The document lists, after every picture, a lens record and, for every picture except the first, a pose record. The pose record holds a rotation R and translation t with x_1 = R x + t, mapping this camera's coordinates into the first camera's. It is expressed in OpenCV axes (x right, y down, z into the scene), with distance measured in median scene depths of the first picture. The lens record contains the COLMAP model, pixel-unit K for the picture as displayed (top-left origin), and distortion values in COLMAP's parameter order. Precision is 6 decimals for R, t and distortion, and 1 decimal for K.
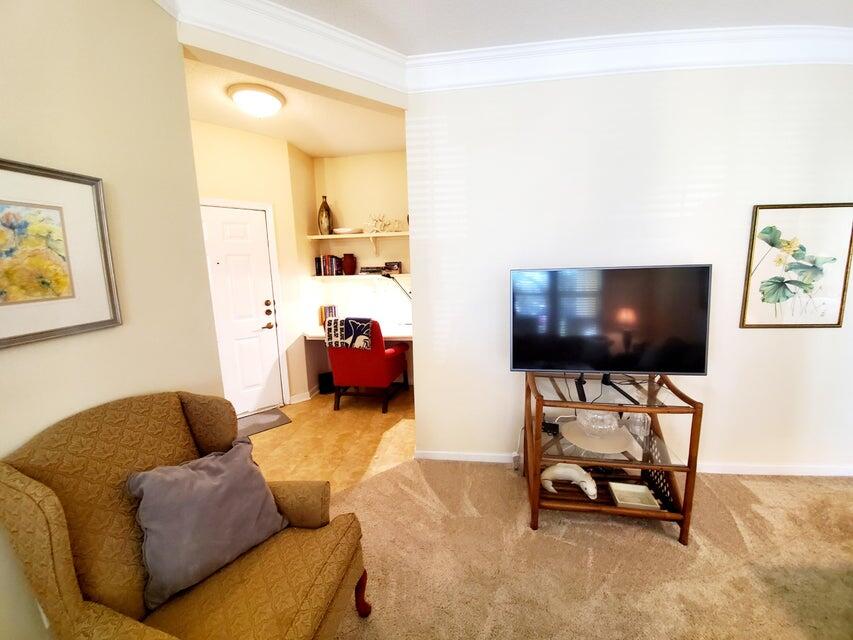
lens RADIAL K [[339.8, 0, 430.7], [0, 339.8, 316.8], [0, 0, 1]] dist [-0.012506, -0.001228]
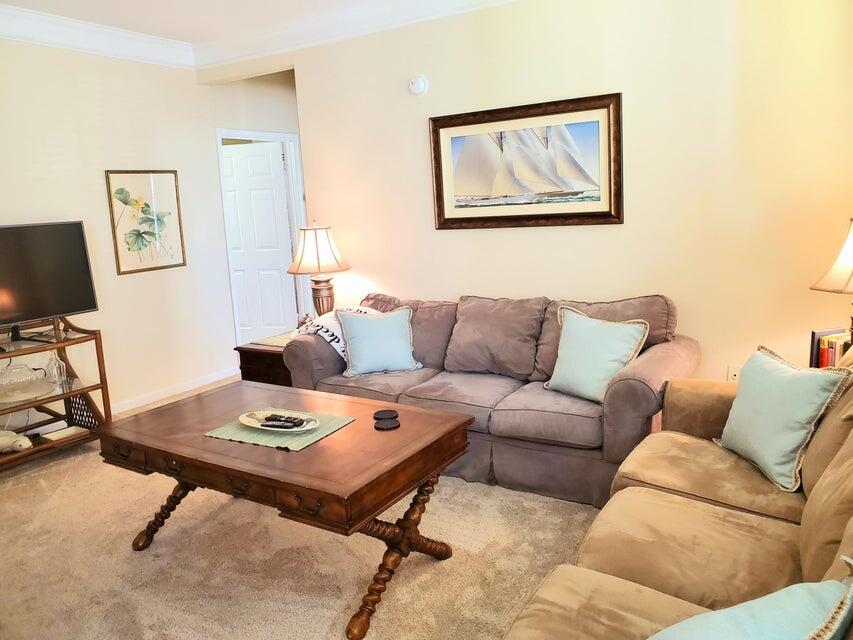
lens RADIAL K [[667.6, 0, 415.8], [0, 667.6, 304.3], [0, 0, 1]] dist [0.009403, -0.014687]
pose [[0.427579, -0.142237, 0.892718, -0.728516], [0.173895, 0.982041, 0.073179, 0.147834], [-0.887095, 0.123949, 0.444635, -0.946880]]
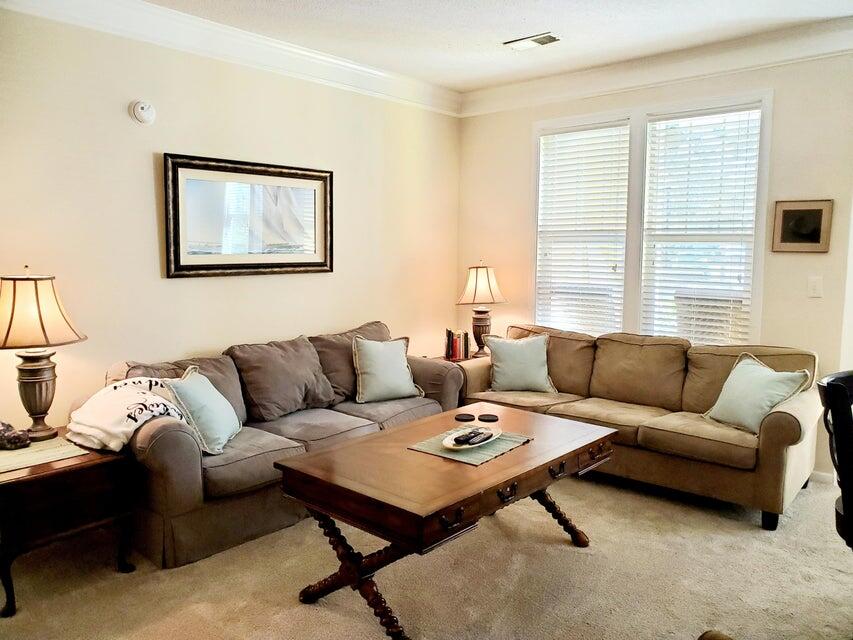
lens RADIAL K [[667.6, 0, 428.1], [0, 667.6, 312.0], [0, 0, 1]] dist [0.009403, -0.014687]
pose [[-0.836032, -0.042747, 0.547013, -0.418305], [0.089835, 0.972842, 0.213324, -0.151867], [-0.541276, 0.227487, -0.809487, 0.982693]]
